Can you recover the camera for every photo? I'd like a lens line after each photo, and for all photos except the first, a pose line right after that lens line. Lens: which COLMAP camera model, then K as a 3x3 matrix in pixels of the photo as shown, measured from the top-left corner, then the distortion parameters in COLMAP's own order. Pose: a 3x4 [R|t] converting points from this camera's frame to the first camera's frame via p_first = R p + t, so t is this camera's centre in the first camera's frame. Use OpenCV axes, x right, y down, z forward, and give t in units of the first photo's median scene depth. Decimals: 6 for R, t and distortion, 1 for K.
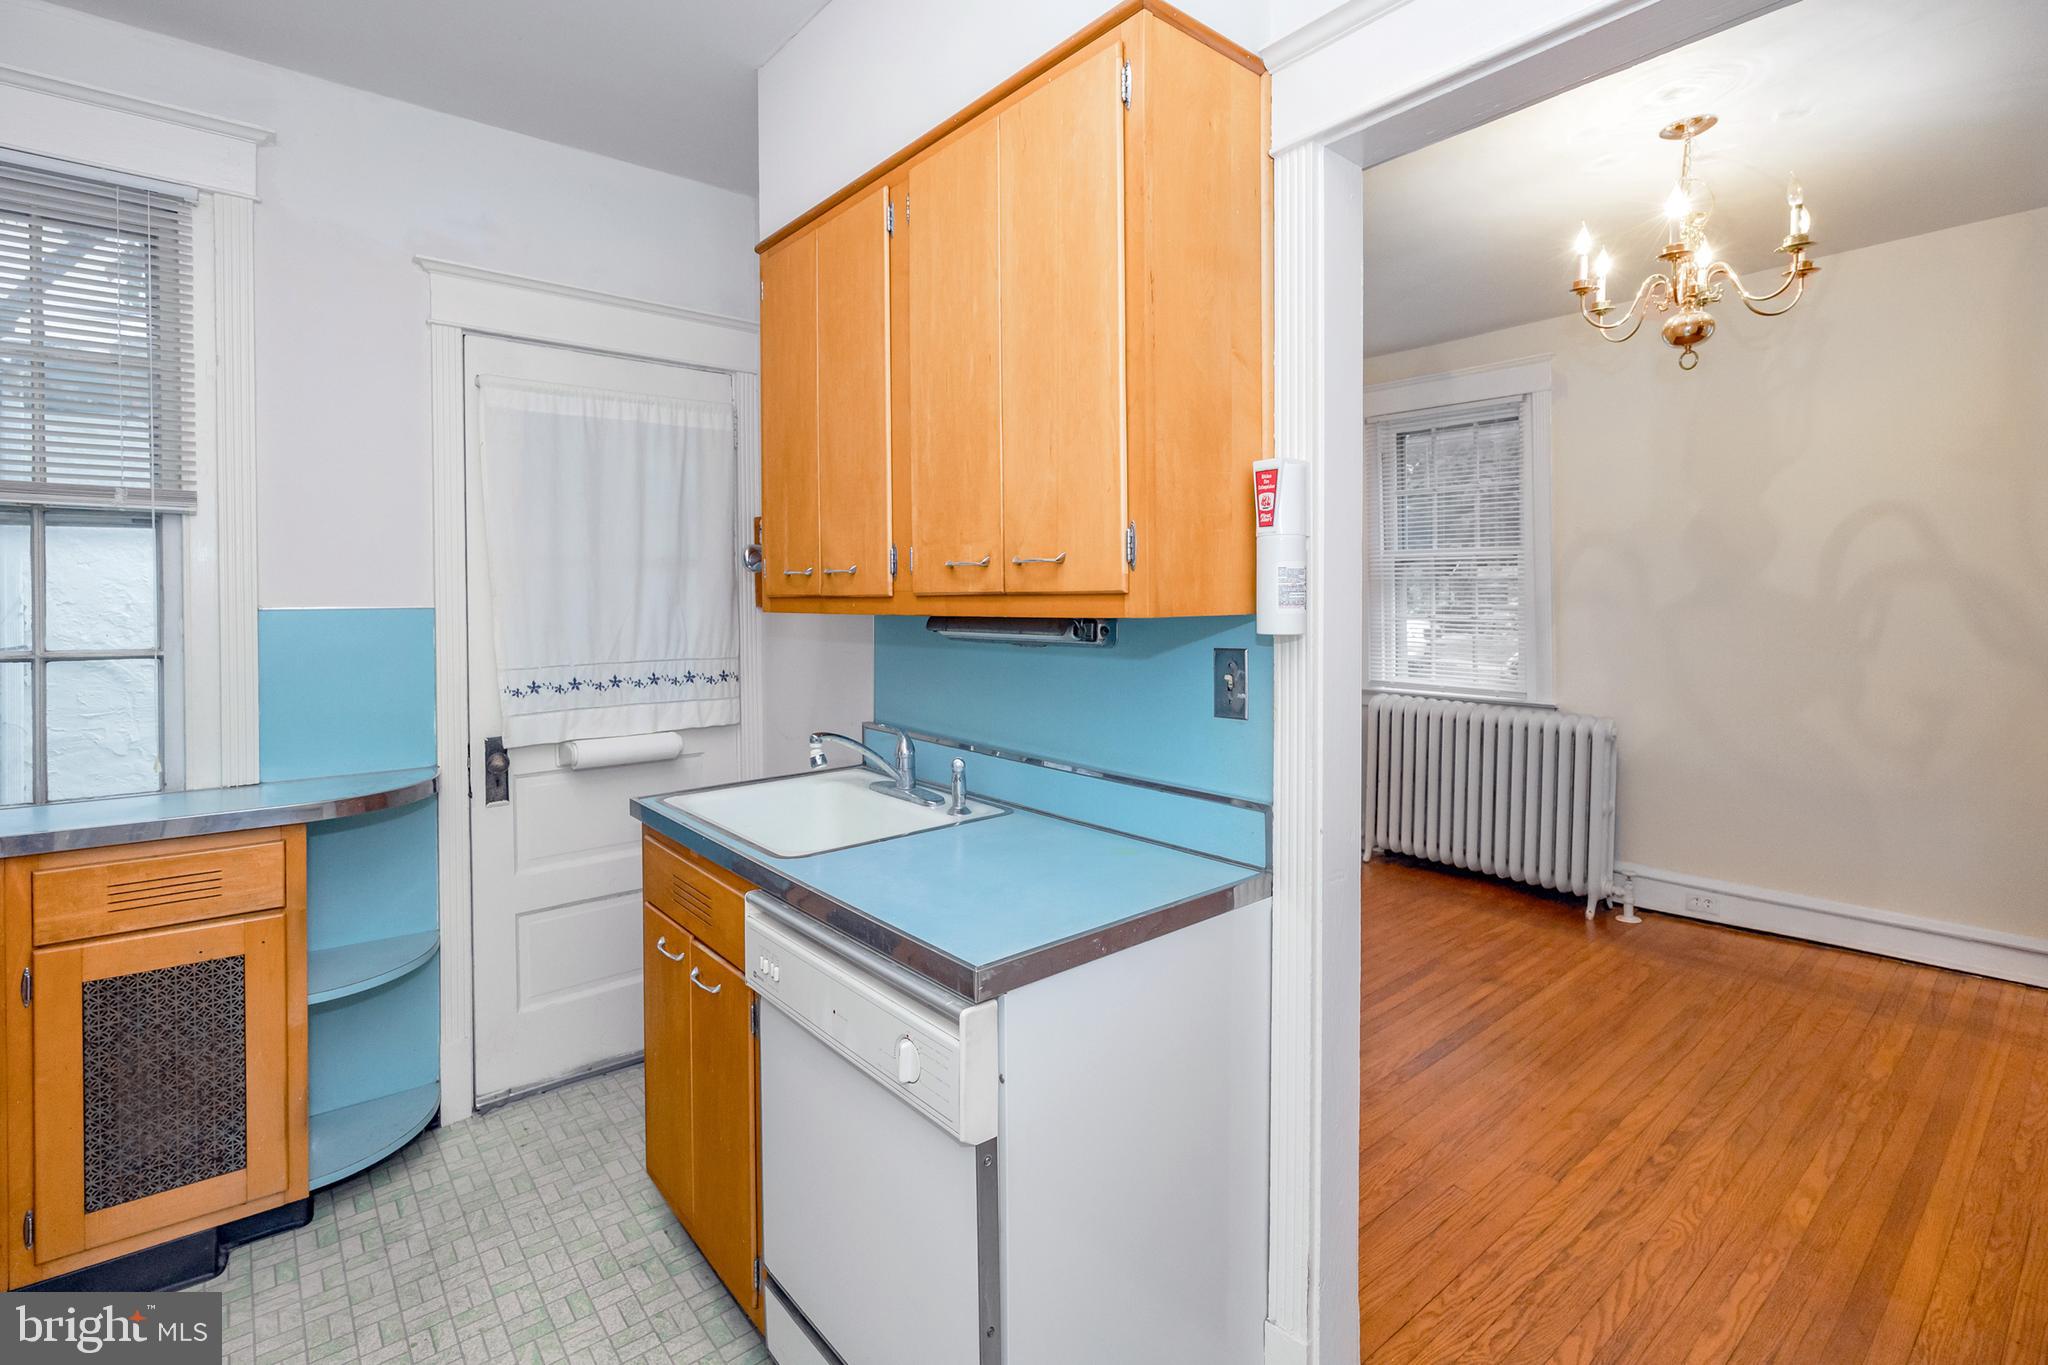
lens RADIAL K [[909.9, 0, 980.3], [0, 909.9, 606.4], [0, 0, 1]] dist [-0.016295, 0.003027]
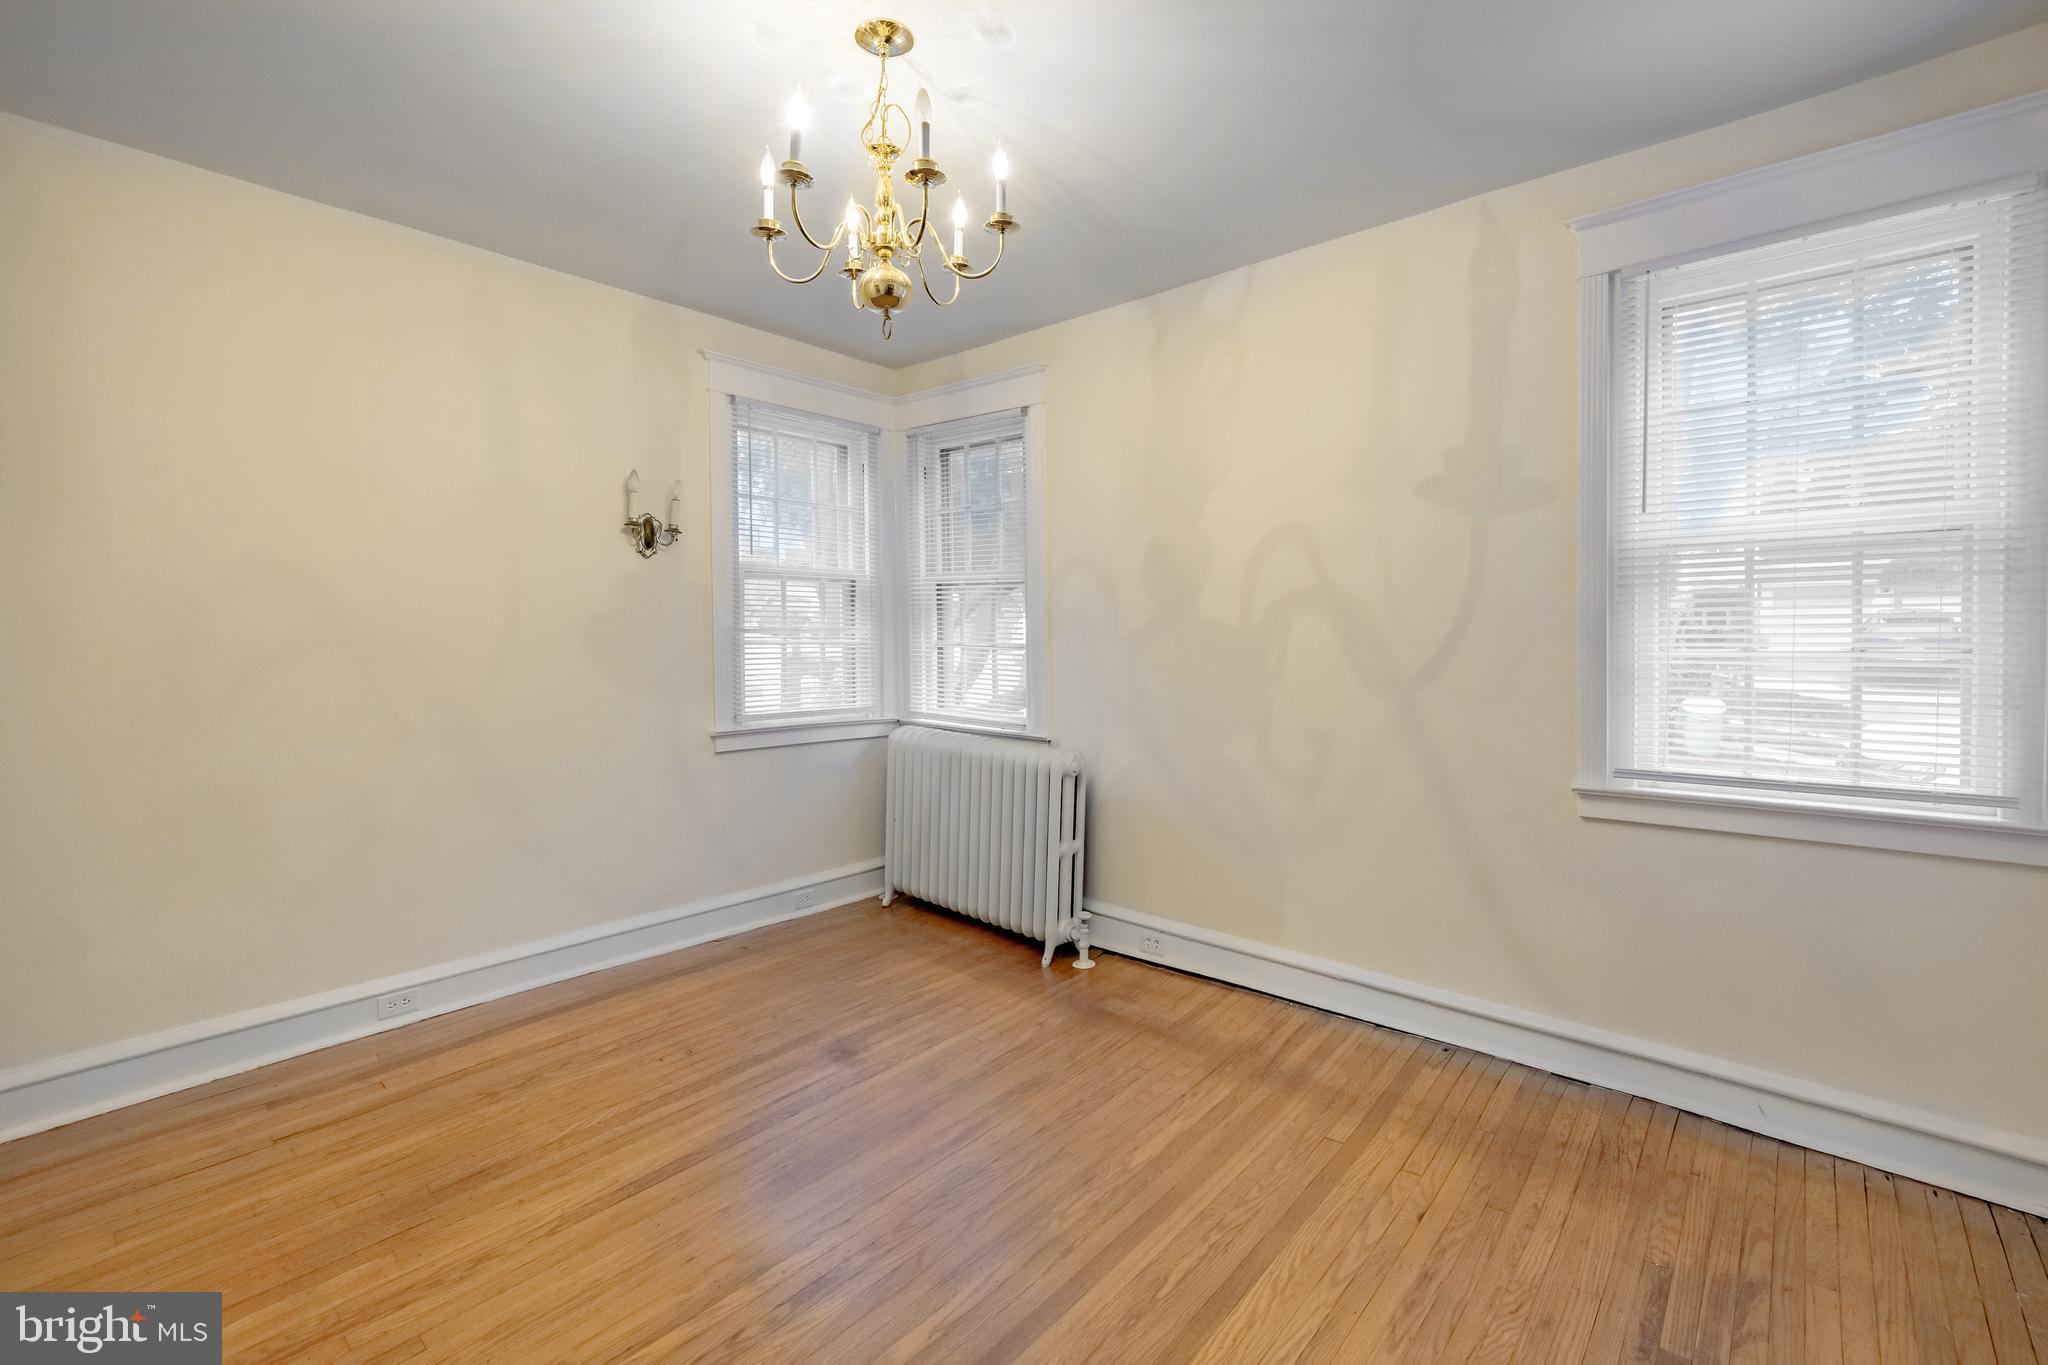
lens RADIAL K [[866.9, 0, 1034.9], [0, 866.9, 657.7], [0, 0, 1]] dist [-0.001495, -0.000731]
pose [[0.978716, 0.004194, 0.205177, 0.602603], [-0.009890, 0.999593, 0.026743, 0.000842], [-0.204981, -0.028203, 0.978360, 0.159021]]
